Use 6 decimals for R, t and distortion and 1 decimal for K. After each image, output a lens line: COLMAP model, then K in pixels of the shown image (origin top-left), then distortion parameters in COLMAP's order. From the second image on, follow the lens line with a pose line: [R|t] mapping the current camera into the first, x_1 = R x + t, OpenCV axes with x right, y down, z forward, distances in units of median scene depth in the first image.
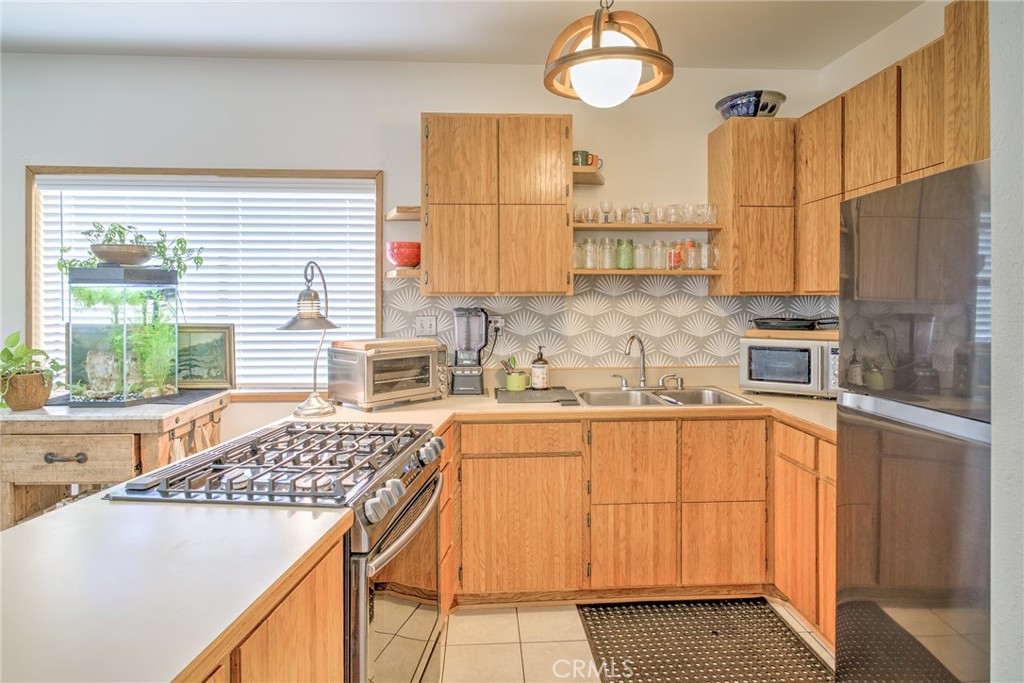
lens RADIAL K [[554.4, 0, 512.4], [0, 554.4, 306.7], [0, 0, 1]] dist [-0.000407, 0.000460]
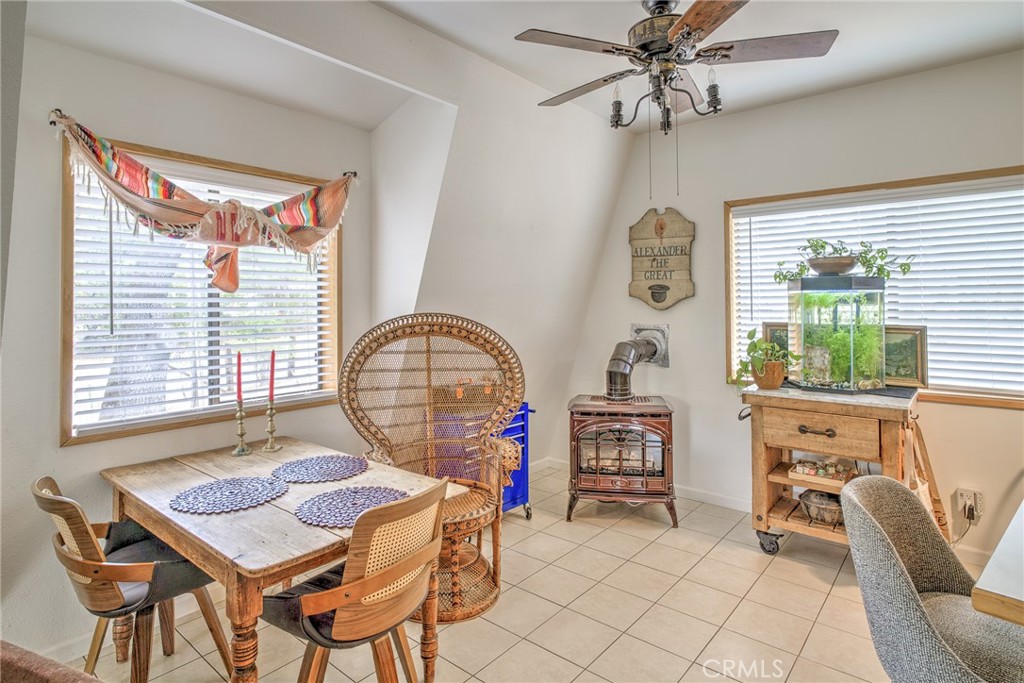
lens RADIAL K [[554.4, 0, 505.0], [0, 554.4, 295.3], [0, 0, 1]] dist [-0.000407, 0.000460]
pose [[0.723593, -0.017146, -0.690014, -0.381326], [-0.004046, 0.999569, -0.029081, 0.007436], [0.690215, 0.023835, 0.723211, -0.320776]]
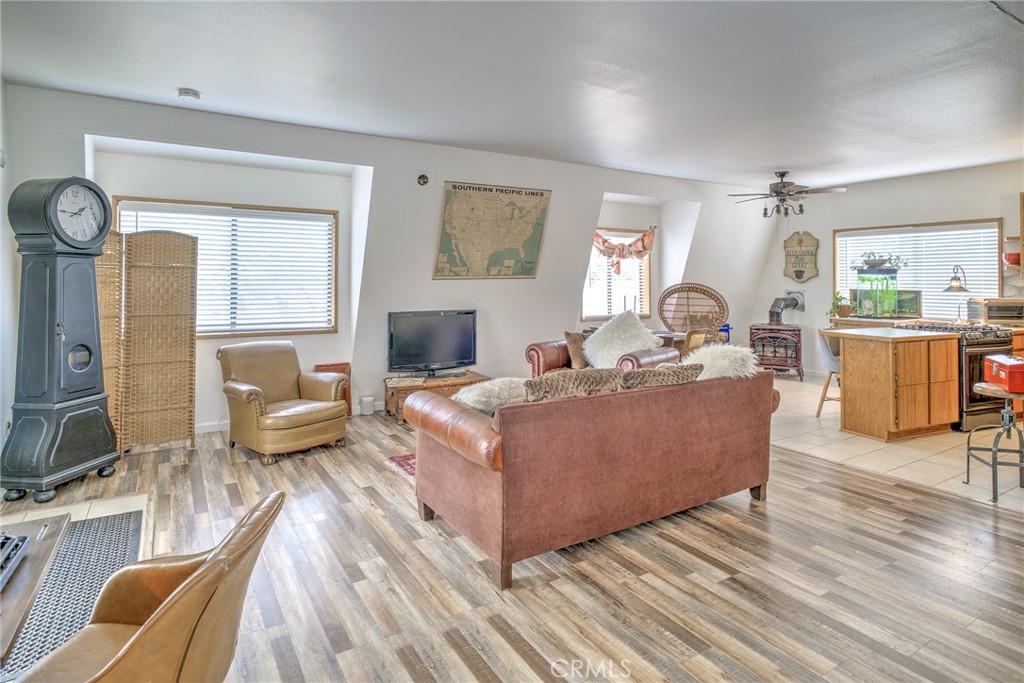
lens RADIAL K [[554.4, 0, 509.8], [0, 554.4, 273.2], [0, 0, 1]] dist [-0.000407, 0.000460]
pose [[0.469935, -0.009404, -0.882651, 0.796100], [-0.013242, 0.999756, -0.017702, 0.024201], [0.882602, 0.020007, 0.469696, -1.739610]]
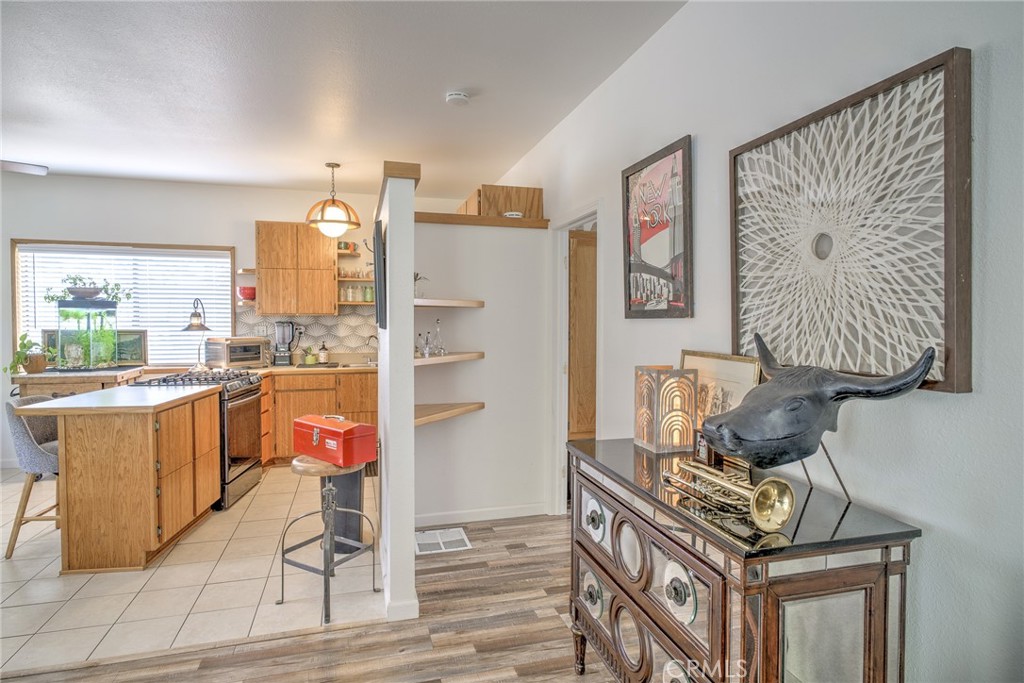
lens RADIAL K [[554.4, 0, 507.4], [0, 554.4, 335.0], [0, 0, 1]] dist [-0.000407, 0.000460]
pose [[0.976810, -0.003313, 0.214084, 0.282480], [-0.000171, 0.999868, 0.016257, 0.018787], [-0.214109, -0.015917, 0.976680, -1.100918]]
